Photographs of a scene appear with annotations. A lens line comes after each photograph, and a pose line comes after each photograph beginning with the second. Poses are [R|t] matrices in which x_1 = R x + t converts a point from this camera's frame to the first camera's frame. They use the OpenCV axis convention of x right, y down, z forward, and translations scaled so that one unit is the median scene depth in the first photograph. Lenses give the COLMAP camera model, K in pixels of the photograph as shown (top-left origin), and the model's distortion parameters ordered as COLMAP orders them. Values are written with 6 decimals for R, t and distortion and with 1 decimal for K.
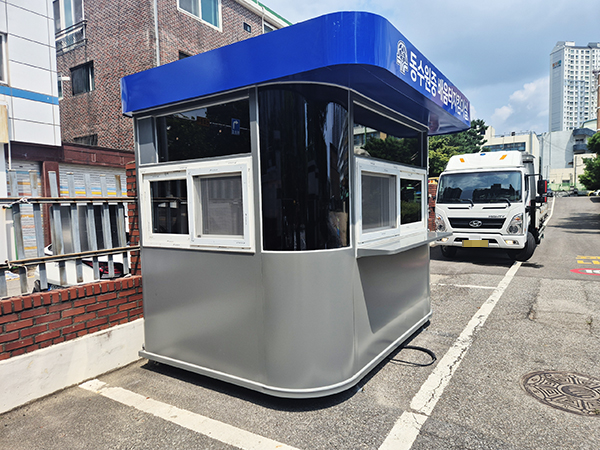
lens RADIAL K [[401.9, 0, 304.8], [0, 401.9, 226.9], [0, 0, 1]] dist [0.058218, -0.037525]
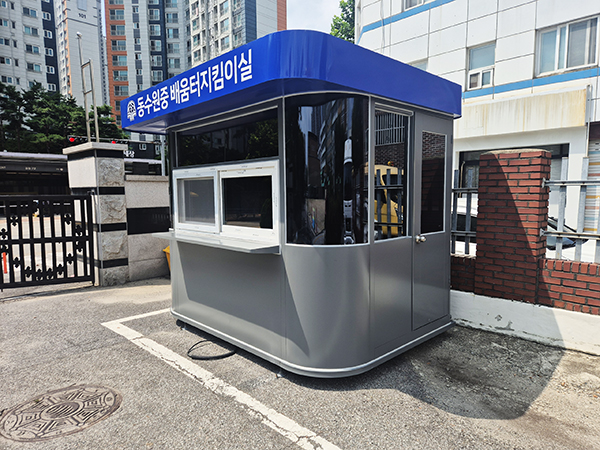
lens RADIAL K [[401.9, 0, 304.4], [0, 401.9, 224.1], [0, 0, 1]] dist [0.058218, -0.037525]
pose [[-0.228837, 0.103813, -0.967914, 1.379291], [-0.038449, 0.992558, 0.115546, -0.155450], [0.972705, 0.063657, -0.223142, 1.686959]]
